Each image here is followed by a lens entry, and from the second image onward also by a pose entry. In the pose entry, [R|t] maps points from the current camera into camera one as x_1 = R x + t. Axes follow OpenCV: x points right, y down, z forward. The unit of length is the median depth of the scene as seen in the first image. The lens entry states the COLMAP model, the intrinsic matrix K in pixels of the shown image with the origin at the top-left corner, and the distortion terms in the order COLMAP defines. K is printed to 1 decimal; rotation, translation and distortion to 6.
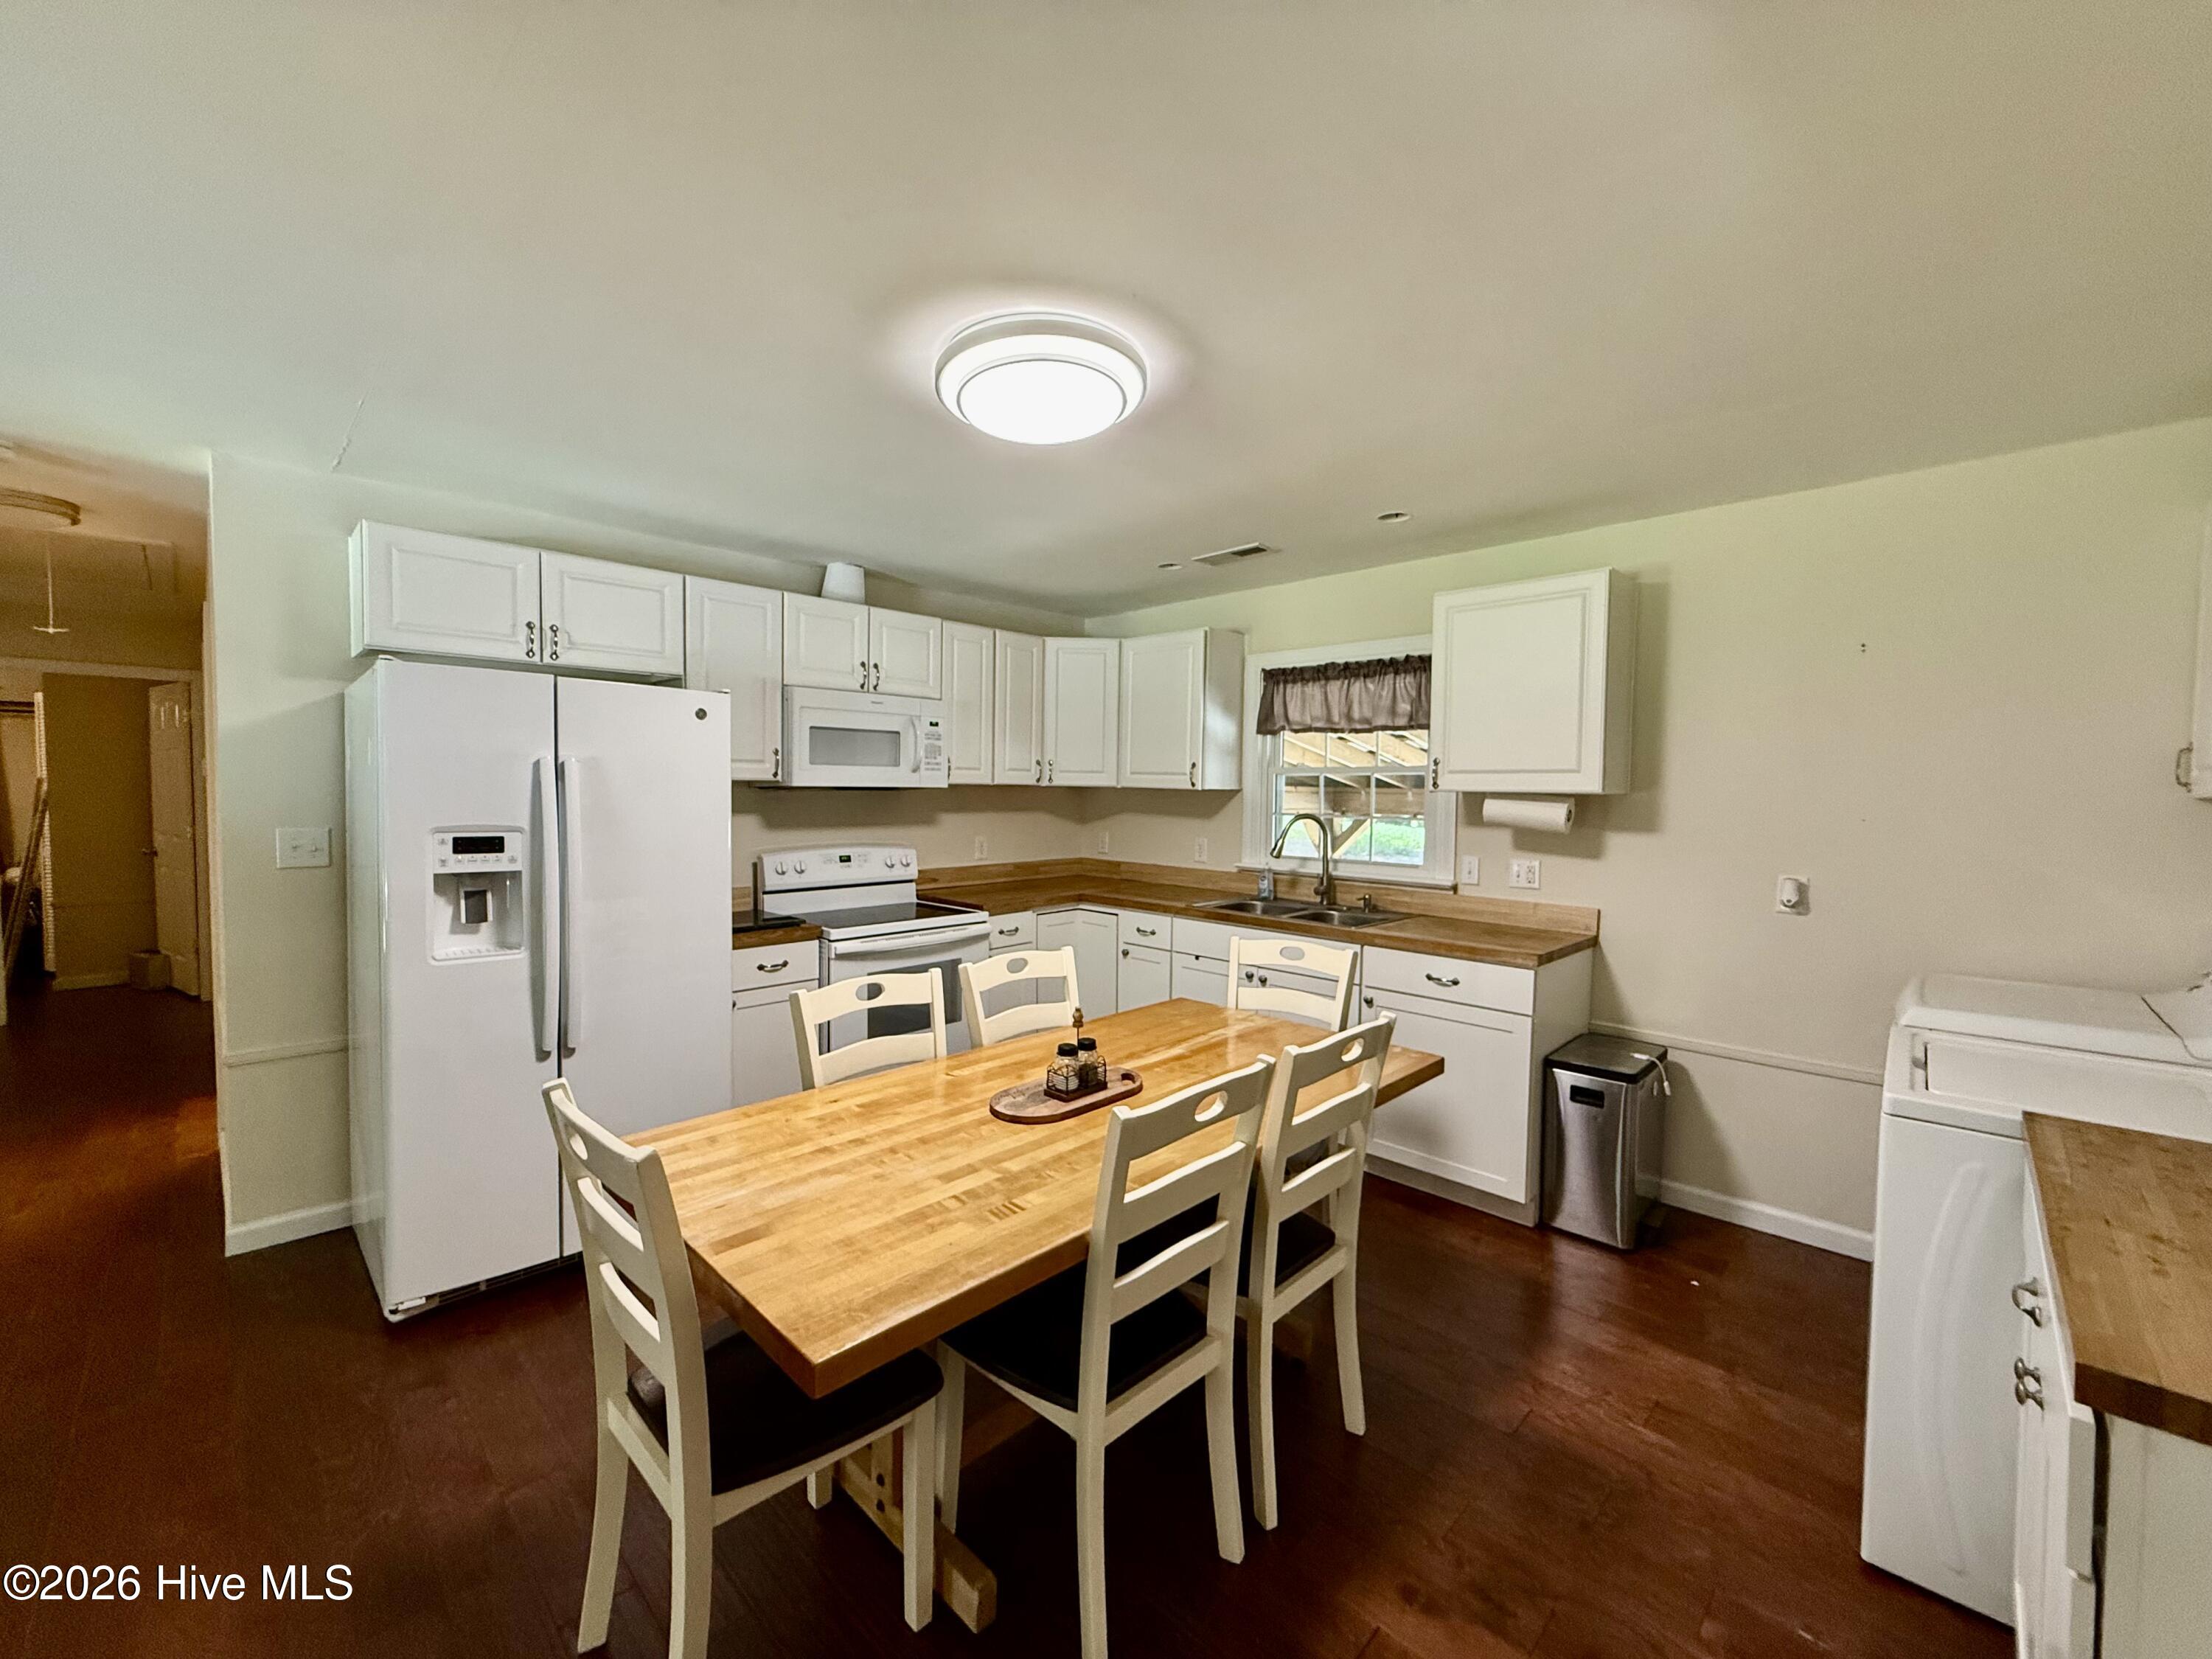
lens RADIAL K [[885.2, 0, 1093.5], [0, 885.2, 823.9], [0, 0, 1]] dist [-0.000322, 0.000070]
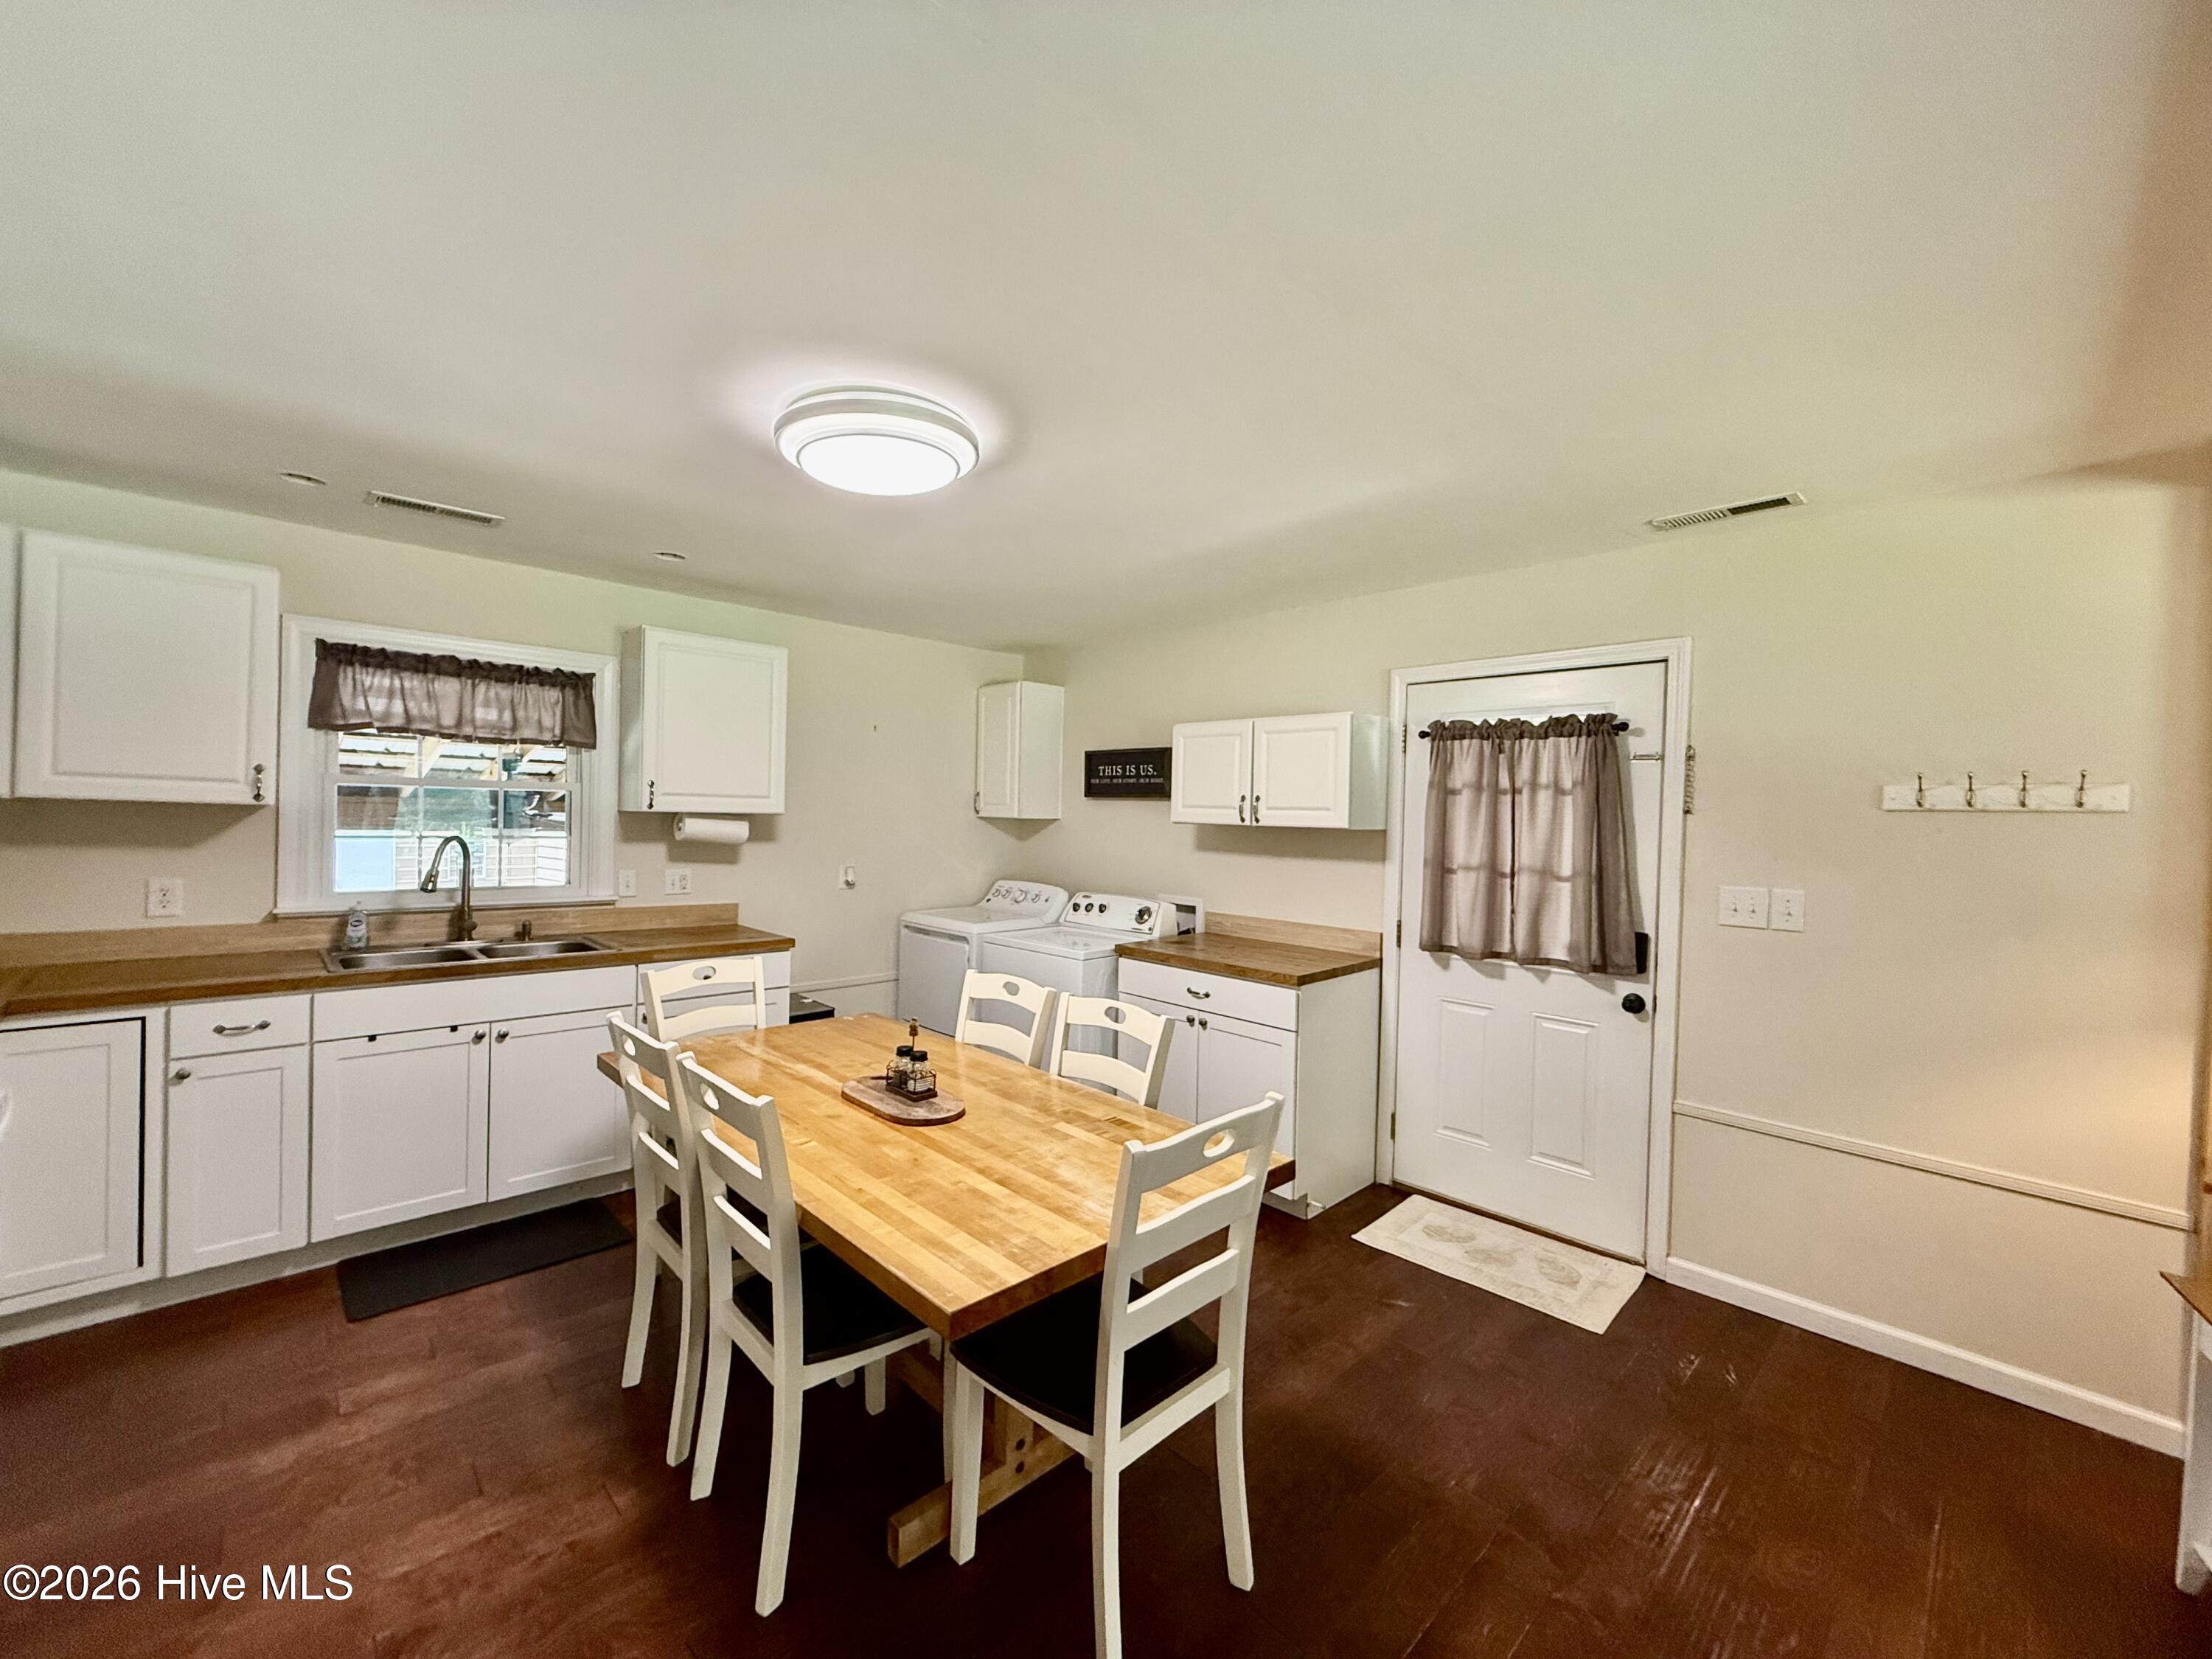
lens RADIAL K [[885.2, 0, 1107.2], [0, 885.2, 826.1], [0, 0, 1]] dist [-0.000322, 0.000070]
pose [[0.016654, -0.027037, 0.999496, -0.585709], [0.014362, 0.999538, 0.026799, -0.034305], [-0.999758, 0.013909, 0.017035, 0.371754]]
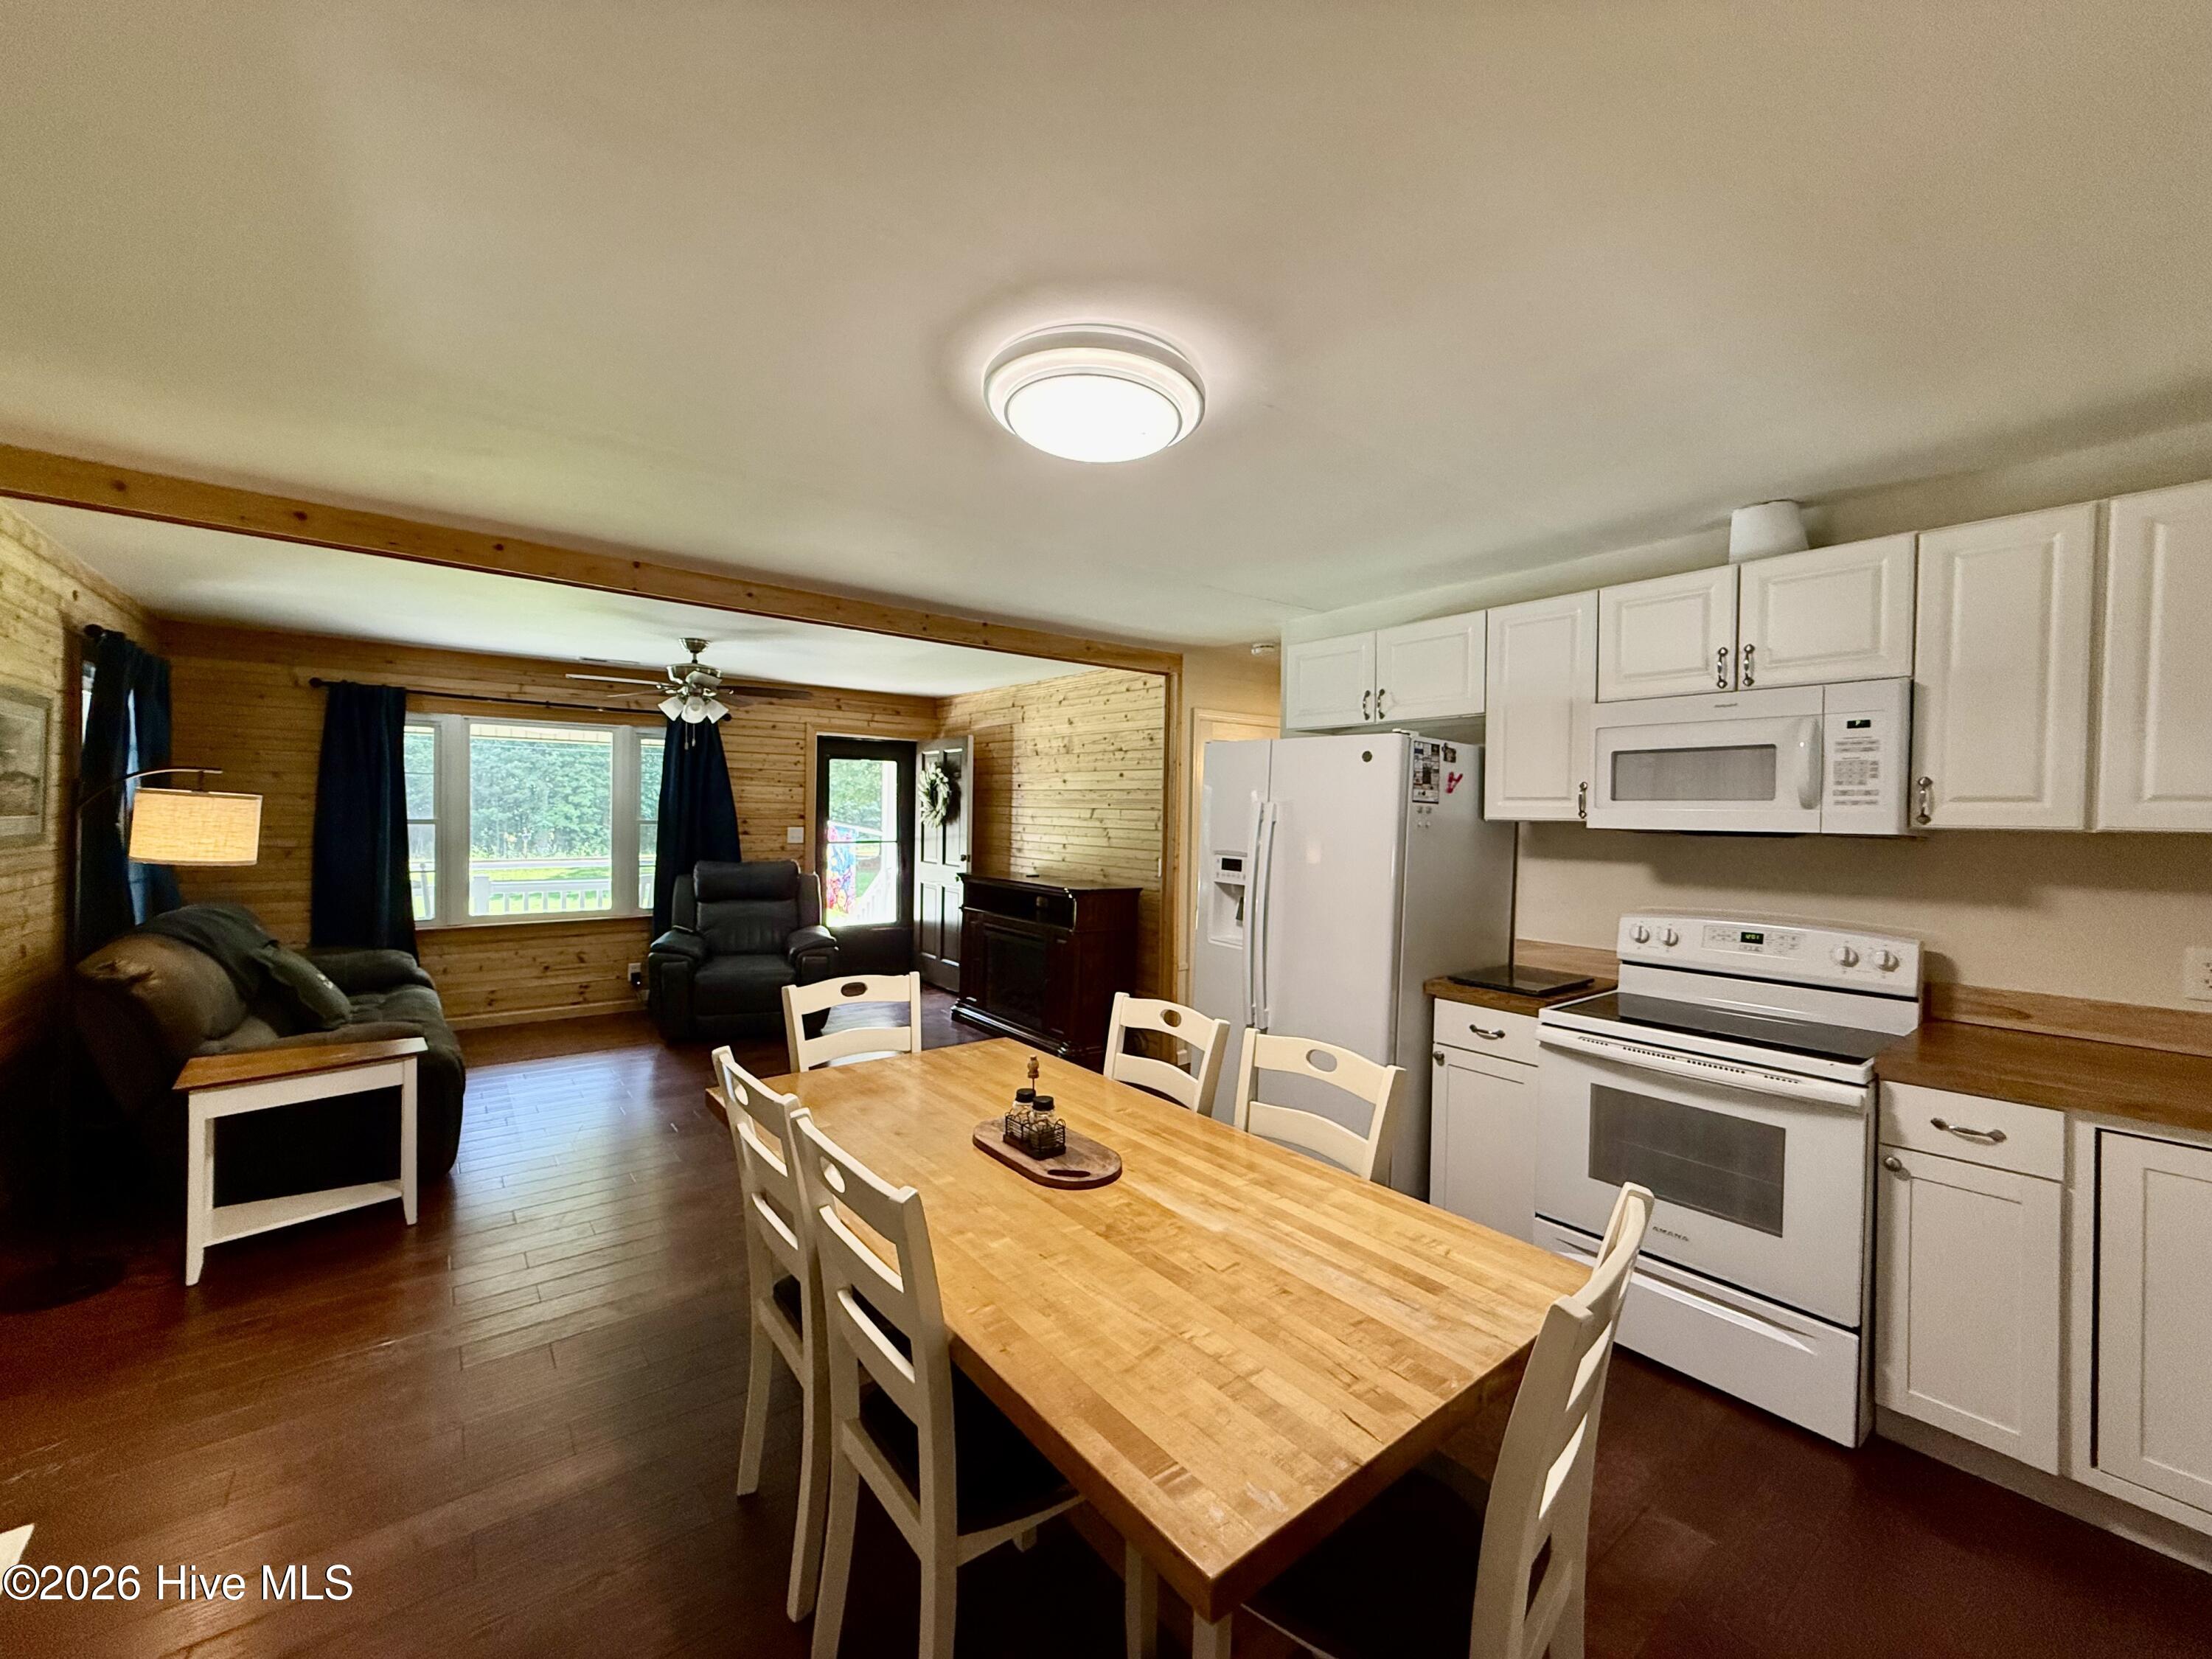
lens RADIAL K [[885.2, 0, 1101.5], [0, 885.2, 829.1], [0, 0, 1]] dist [-0.000322, 0.000070]
pose [[-0.120131, 0.005337, -0.992744, 0.459451], [-0.056163, 0.998348, 0.012164, -0.024146], [0.991168, 0.057216, -0.119633, 0.592922]]
